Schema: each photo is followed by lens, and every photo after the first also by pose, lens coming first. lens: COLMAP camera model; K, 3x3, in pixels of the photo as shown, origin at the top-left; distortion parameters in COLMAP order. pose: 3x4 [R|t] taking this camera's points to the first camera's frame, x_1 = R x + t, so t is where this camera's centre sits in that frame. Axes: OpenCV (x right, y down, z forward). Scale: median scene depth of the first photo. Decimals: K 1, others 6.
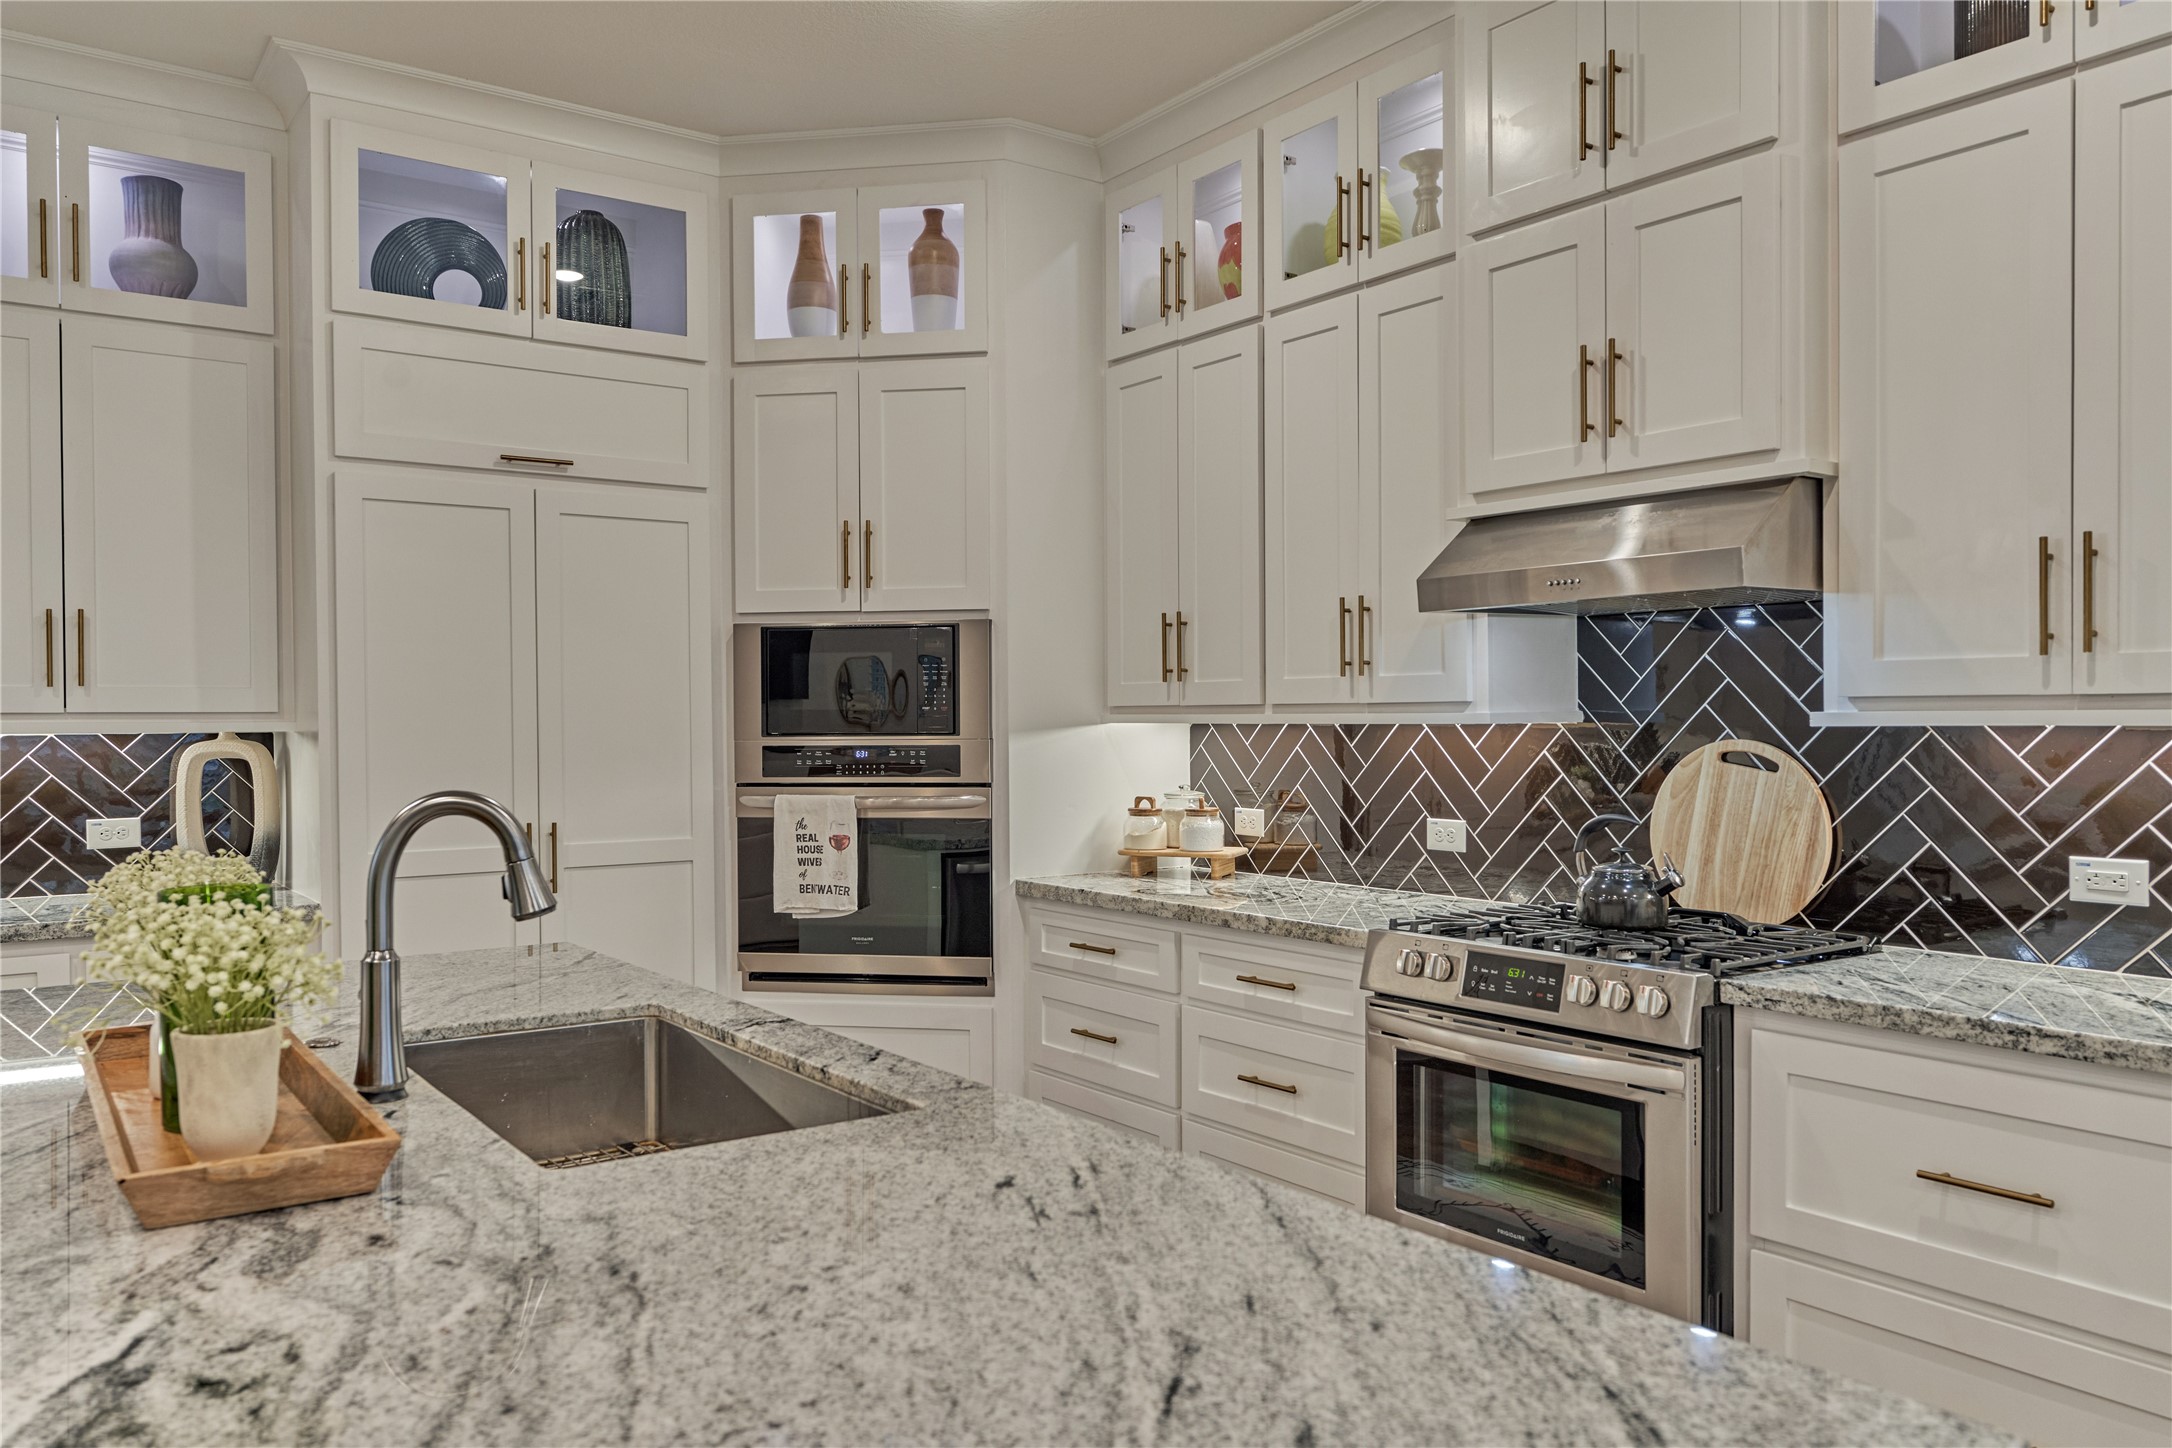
lens RADIAL K [[1558.8, 0, 1086.6], [0, 1558.8, 741.9], [0, 0, 1]] dist [0.001135, 0.002313]
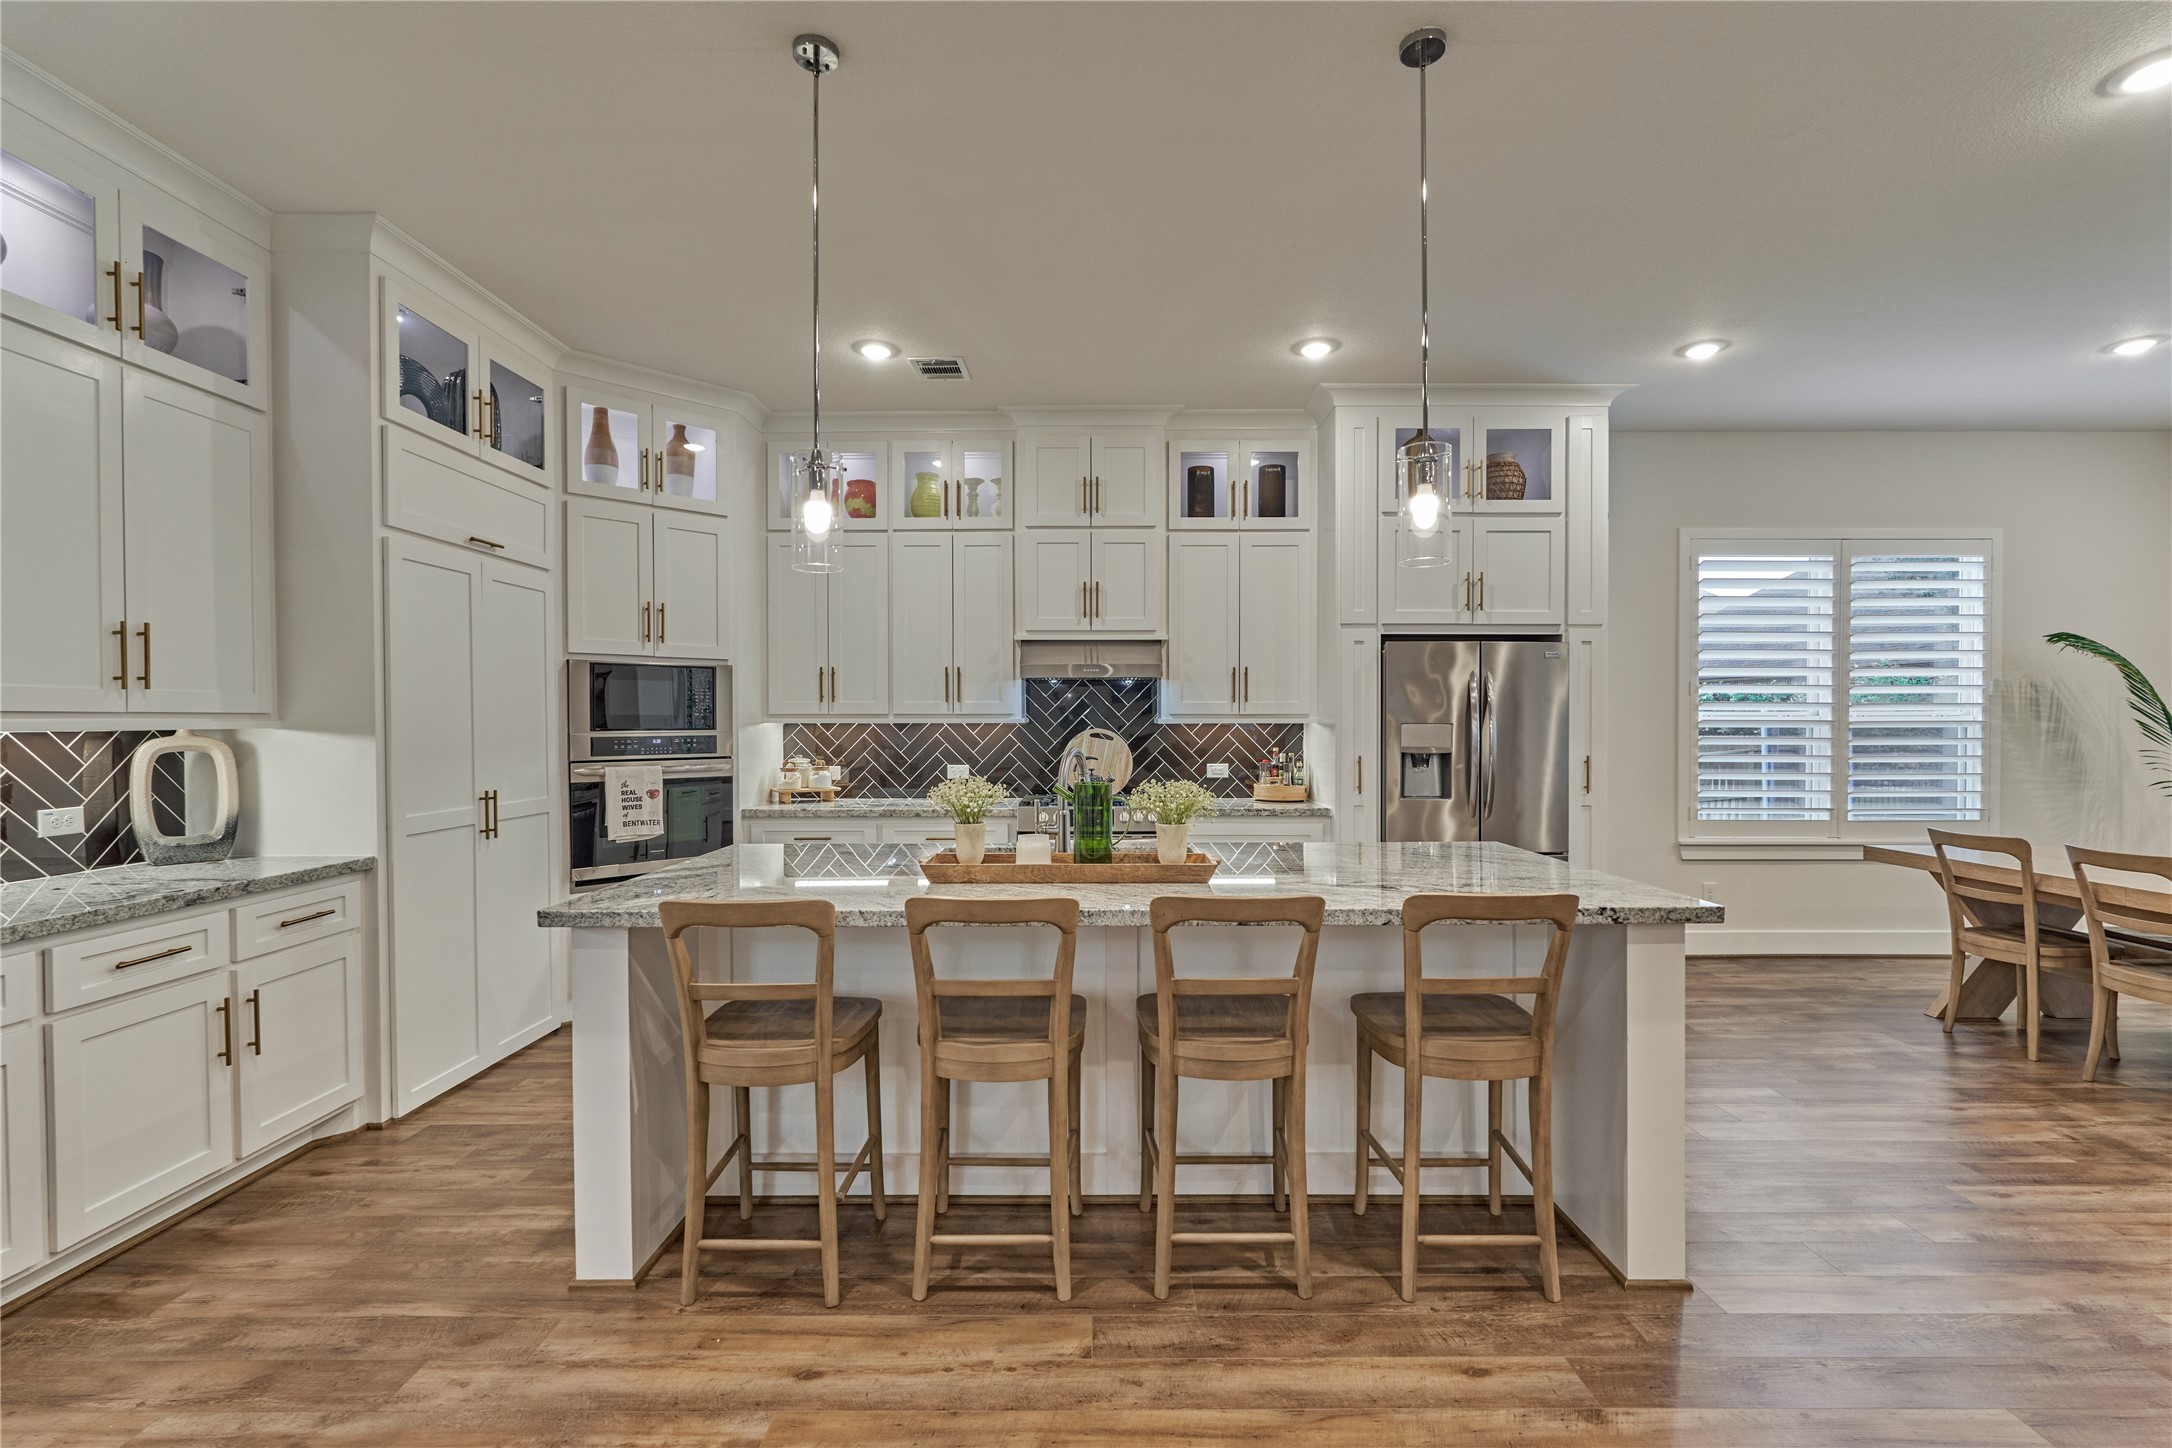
lens RADIAL K [[951.2, 0, 1082.6], [0, 951.2, 730.6], [0, 0, 1]] dist [-0.004080, 0.000770]
pose [[0.598222, -0.005137, 0.801314, -0.755904], [0.010550, 0.999943, -0.001466, 0.003027], [-0.801261, 0.009330, 0.598242, 0.020878]]
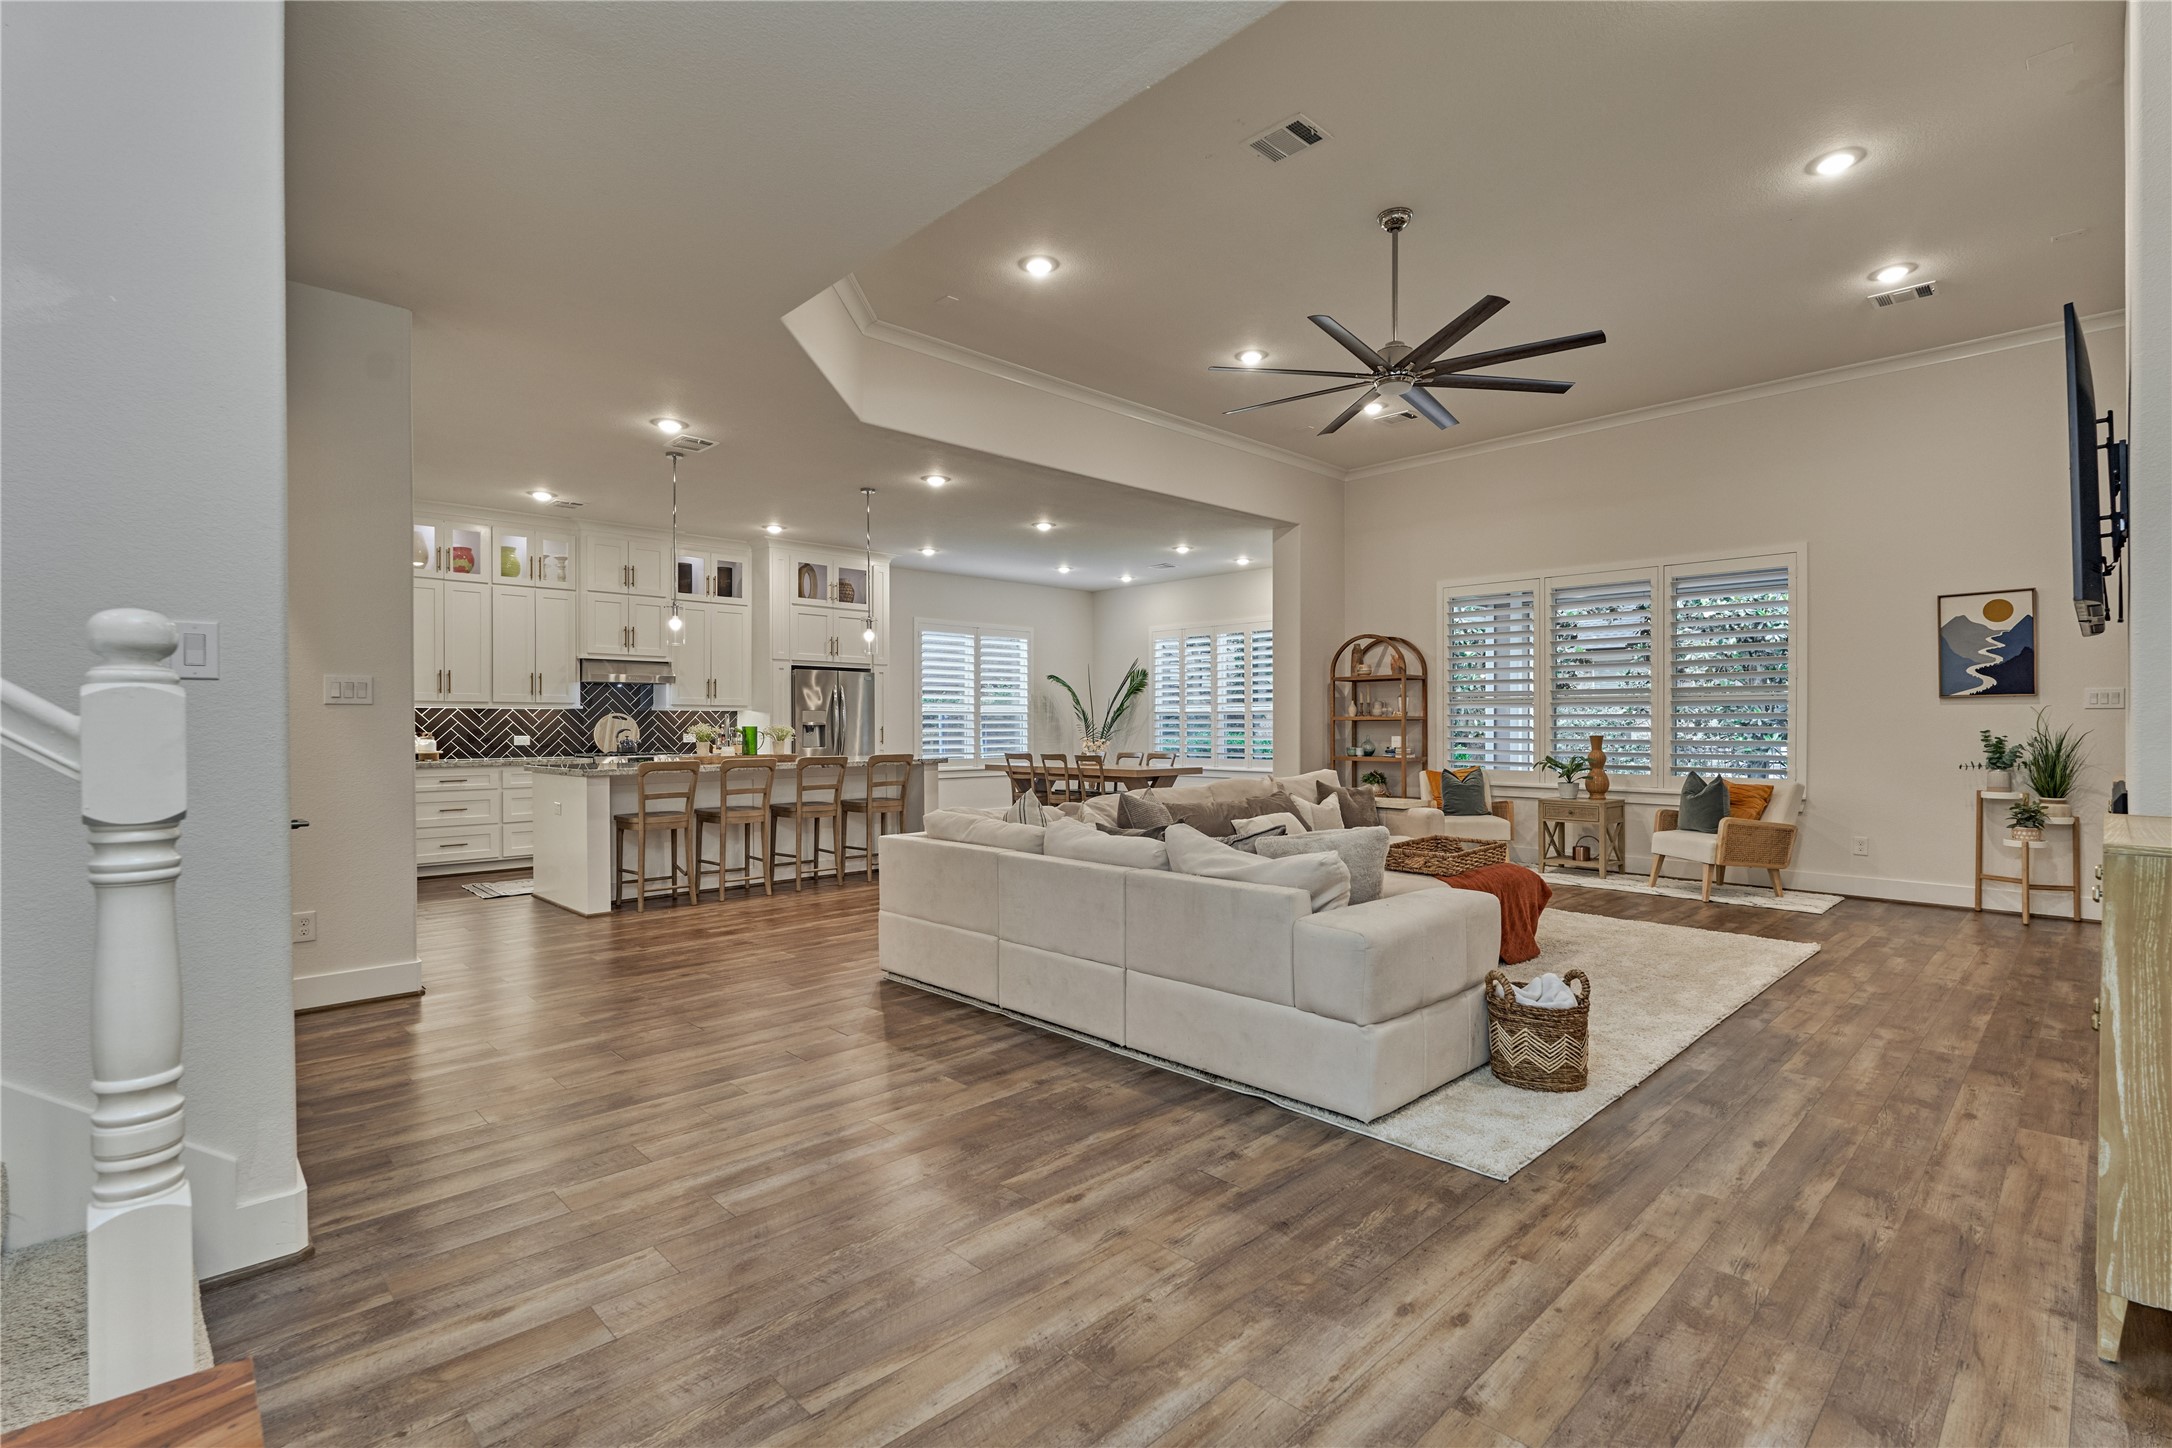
lens RADIAL K [[1012.1, 0, 1085.1], [0, 1012.1, 728.4], [0, 0, 1]] dist [-0.000980, 0.000171]
pose [[-0.130673, 0.001037, 0.991425, -2.129097], [0.017214, 0.999851, 0.001223, 0.049749], [-0.991276, 0.017227, -0.130671, 0.043210]]
